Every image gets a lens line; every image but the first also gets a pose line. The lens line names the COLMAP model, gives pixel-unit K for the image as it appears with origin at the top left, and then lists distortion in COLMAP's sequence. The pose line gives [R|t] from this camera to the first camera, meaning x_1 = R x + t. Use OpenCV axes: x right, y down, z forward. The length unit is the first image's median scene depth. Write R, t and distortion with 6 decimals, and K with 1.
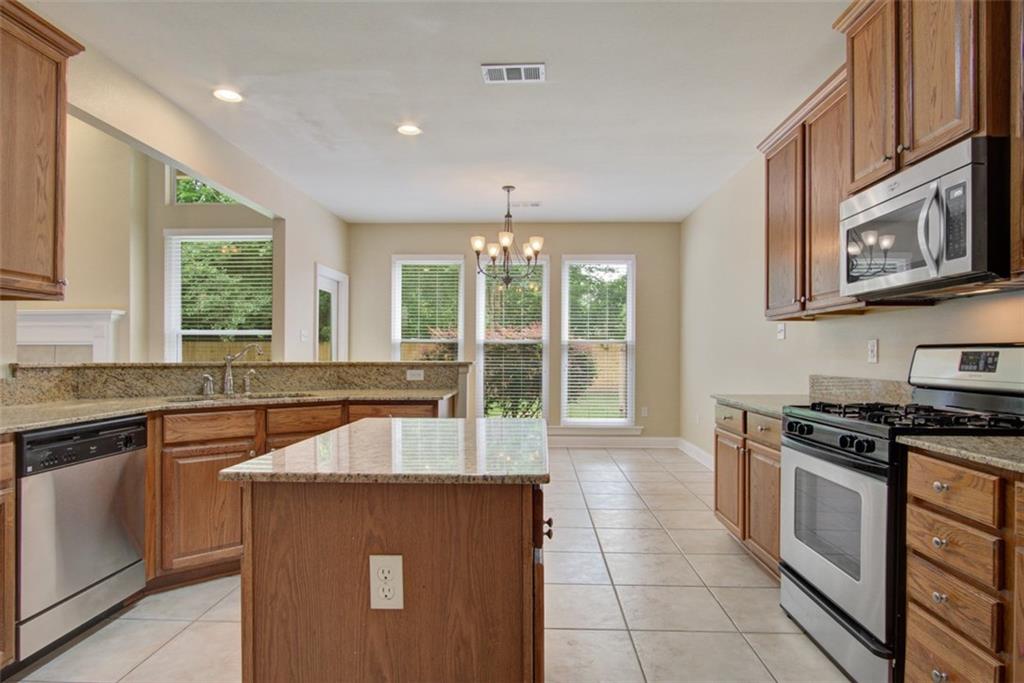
lens RADIAL K [[555.9, 0, 513.7], [0, 555.9, 352.2], [0, 0, 1]] dist [-0.013140, 0.000161]
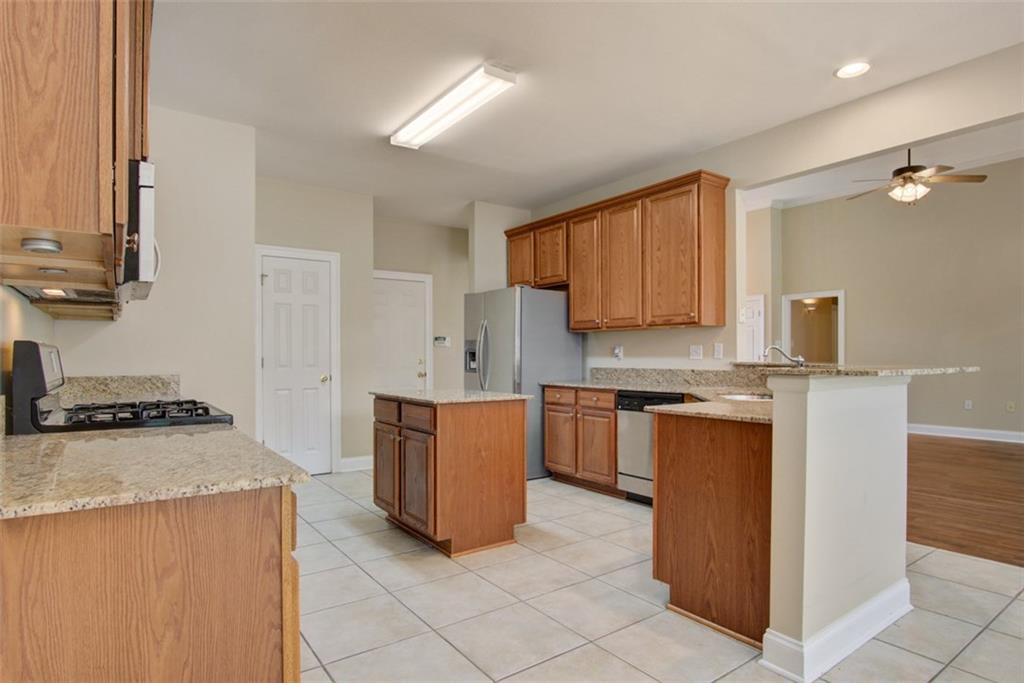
lens RADIAL K [[555.9, 0, 513.7], [0, 555.9, 352.2], [0, 0, 1]] dist [-0.013140, 0.000161]
pose [[-0.791104, -0.006862, -0.611643, 0.566410], [0.003545, 0.999869, -0.015802, 0.013245], [0.611671, -0.014670, -0.790976, 1.658228]]
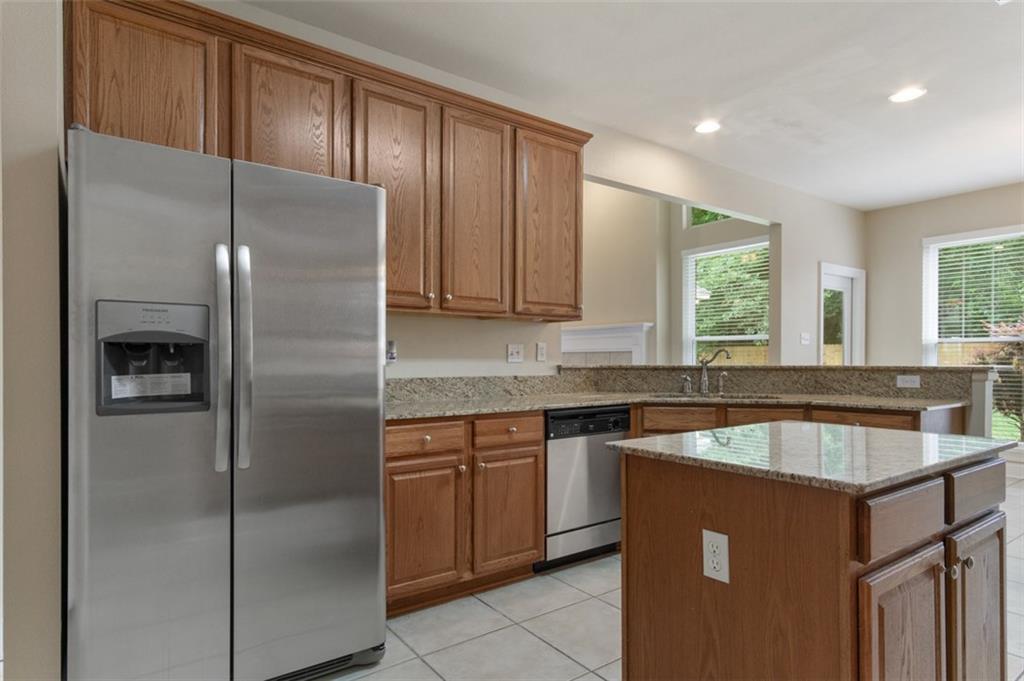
lens RADIAL K [[563.2, 0, 515.0], [0, 563.2, 357.1], [0, 0, 1]] dist [-0.006414, -0.000738]
pose [[0.616134, -0.006079, -0.787618, 0.174683], [0.007329, 0.999971, -0.001985, 0.001243], [0.787607, -0.004549, 0.616161, -0.016711]]
